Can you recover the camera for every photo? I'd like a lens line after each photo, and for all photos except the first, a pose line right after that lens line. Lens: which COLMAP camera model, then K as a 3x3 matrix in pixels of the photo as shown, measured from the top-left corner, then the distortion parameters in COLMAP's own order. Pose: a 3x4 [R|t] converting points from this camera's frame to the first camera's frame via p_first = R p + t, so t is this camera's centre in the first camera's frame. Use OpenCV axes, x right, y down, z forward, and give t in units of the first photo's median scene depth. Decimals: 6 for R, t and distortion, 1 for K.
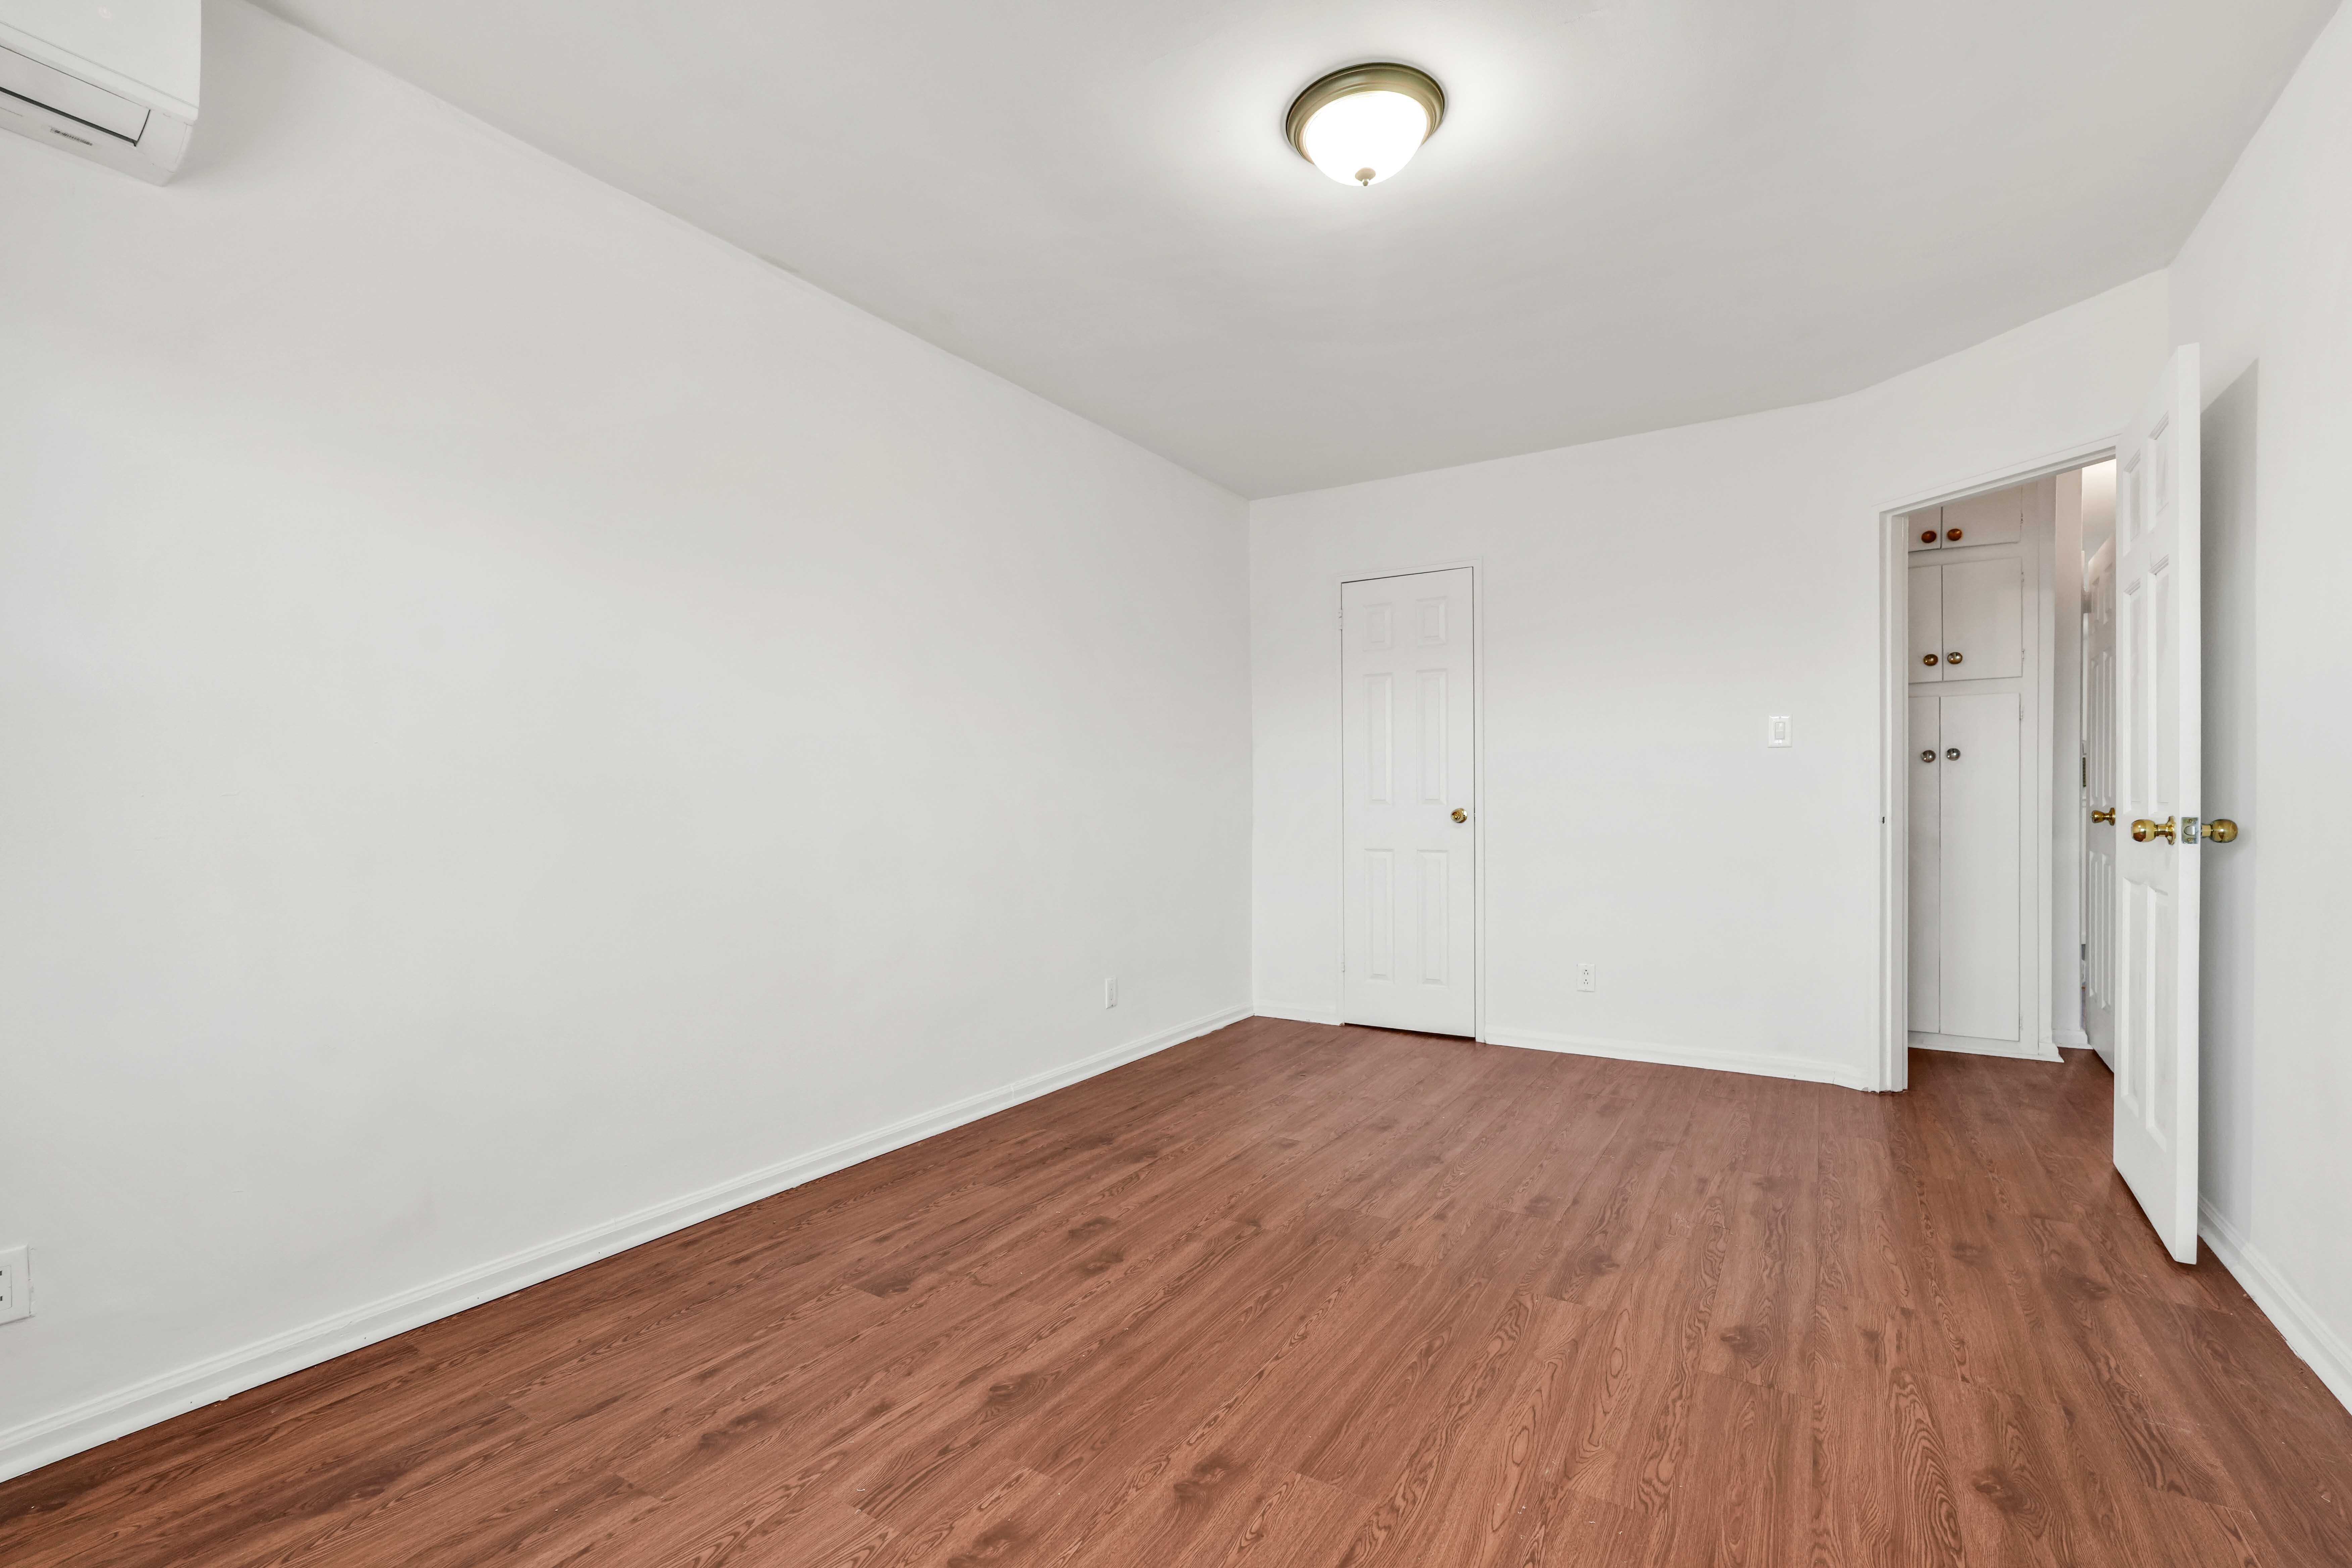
lens RADIAL K [[1081.8, 0, 1176.0], [0, 1081.8, 784.0], [0, 0, 1]] dist [0.000031, -0.000039]
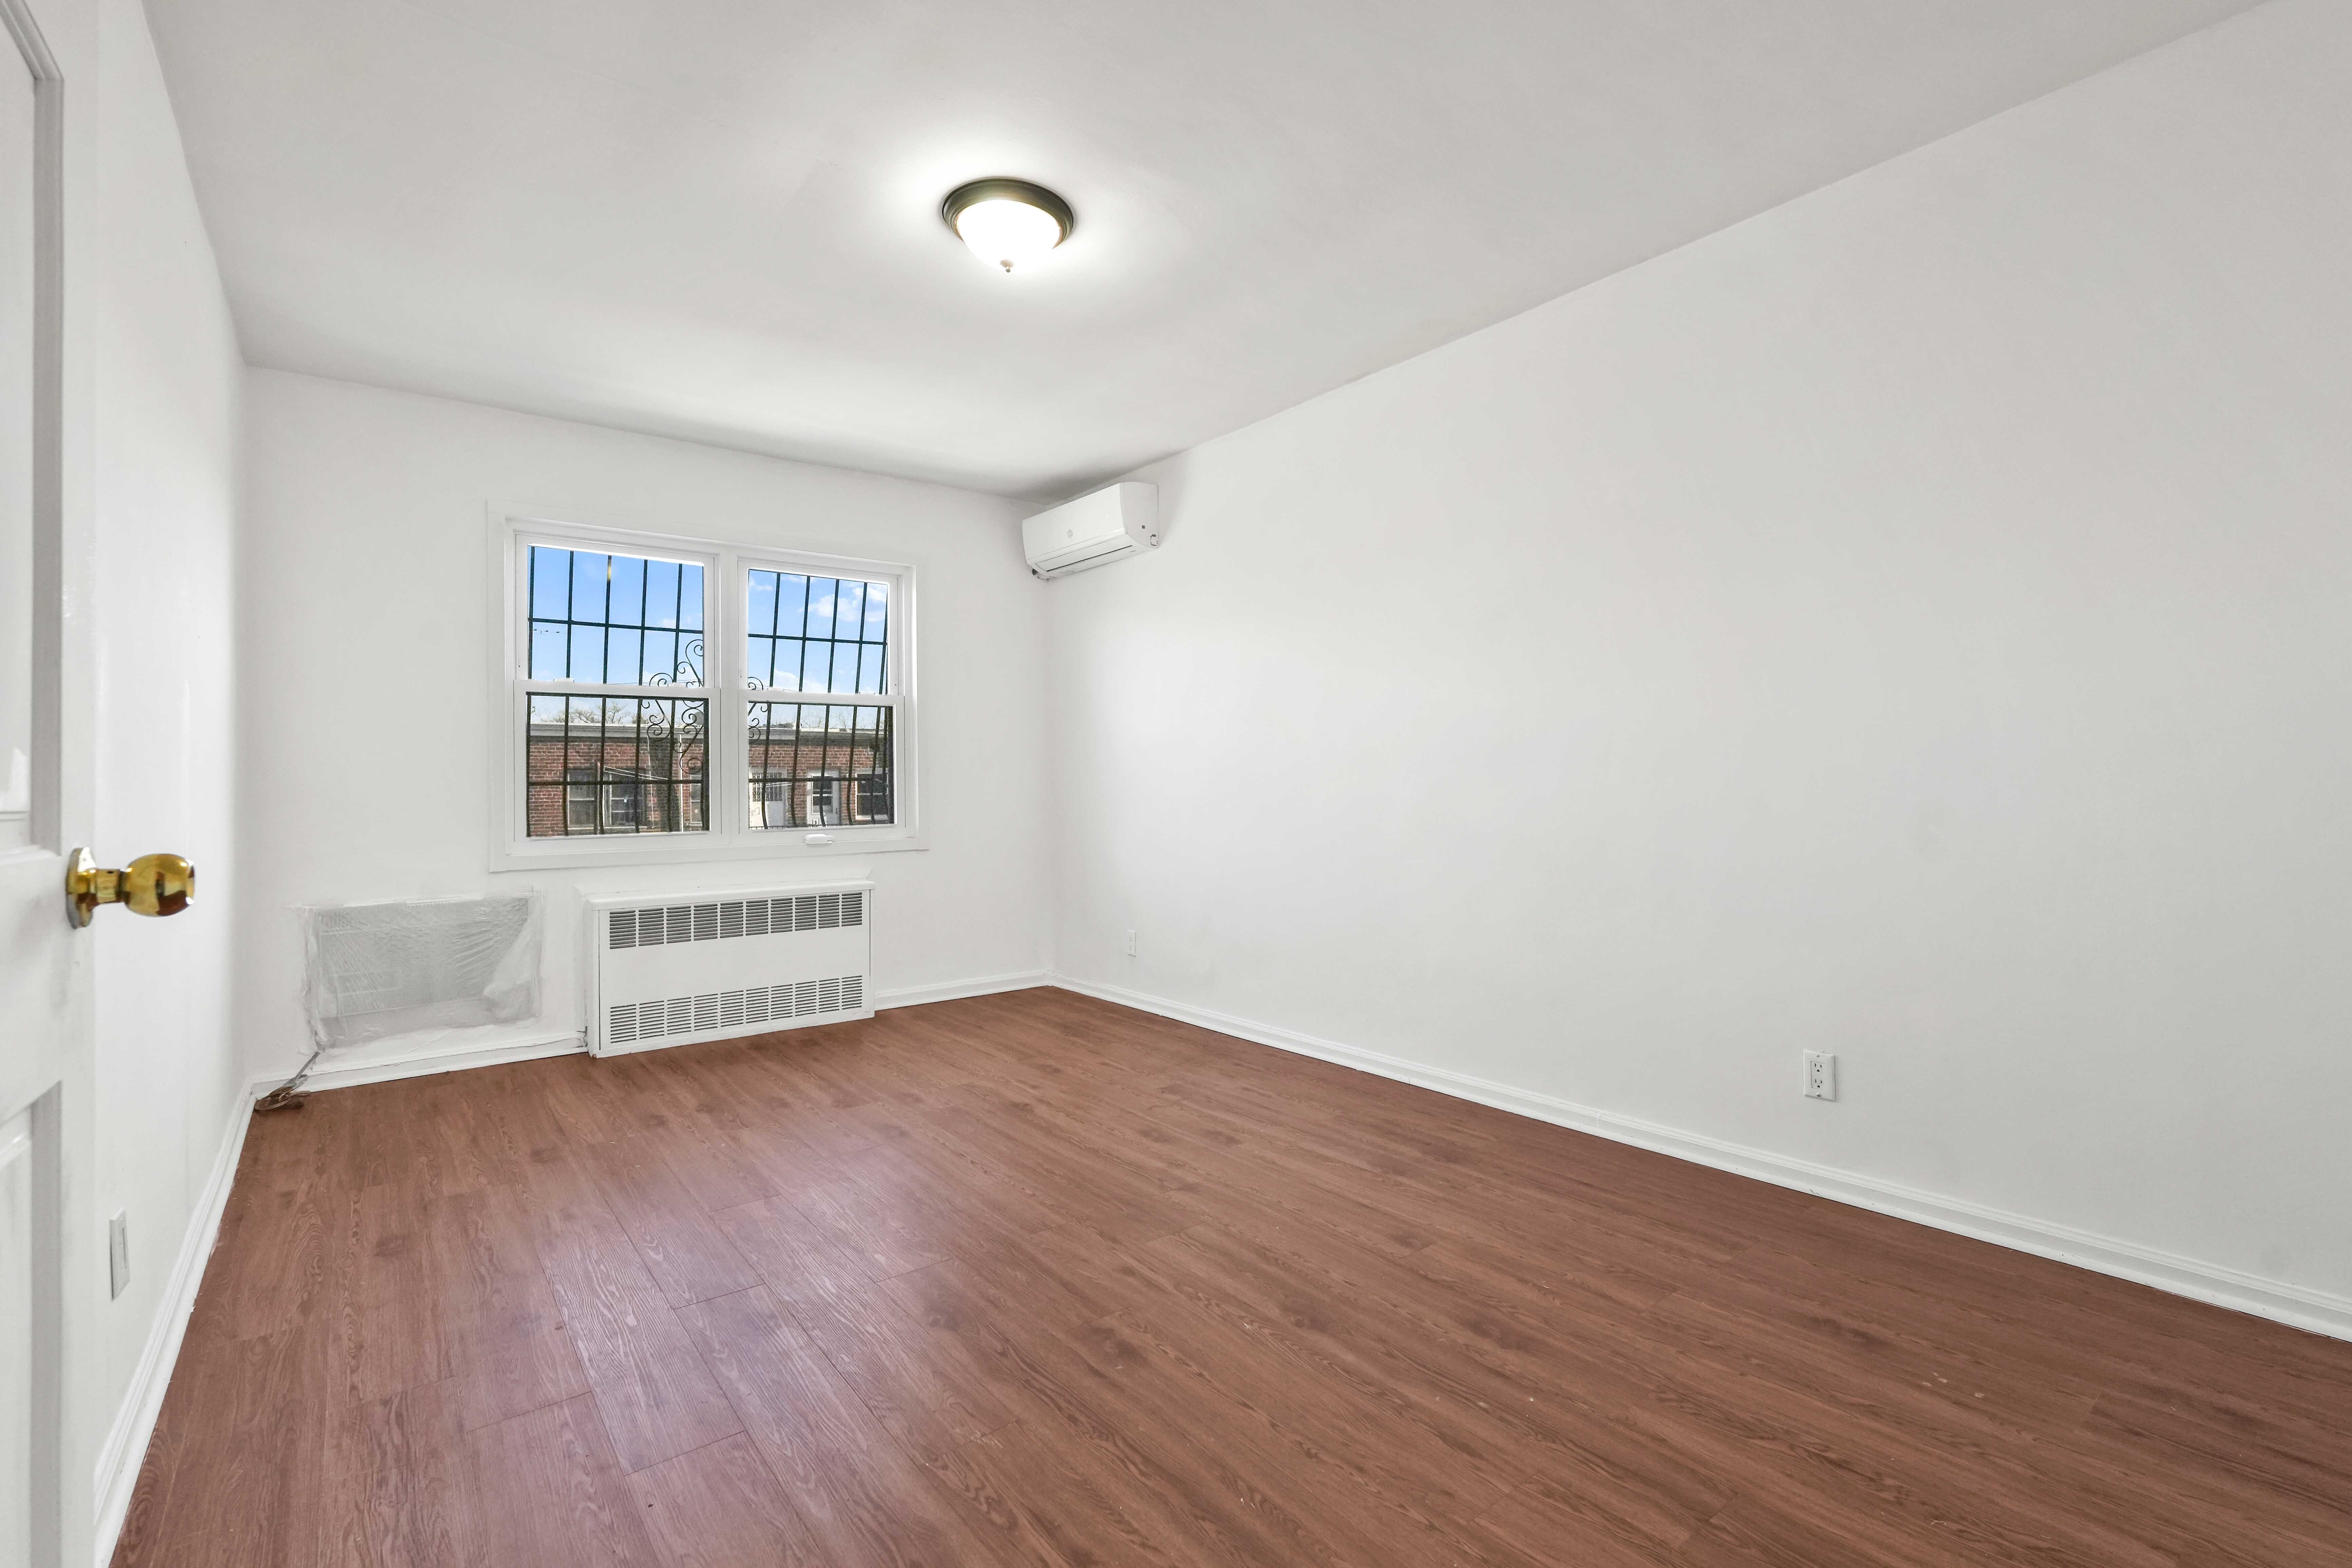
lens RADIAL K [[1118.7, 0, 1176.0], [0, 1118.7, 784.0], [0, 0, 1]] dist [-0.000451, 0.000081]
pose [[-0.381743, 0.008017, -0.924234, 1.000730], [0.031352, 0.999499, -0.004280, 0.021010], [0.923737, -0.030611, -0.381803, 1.329897]]
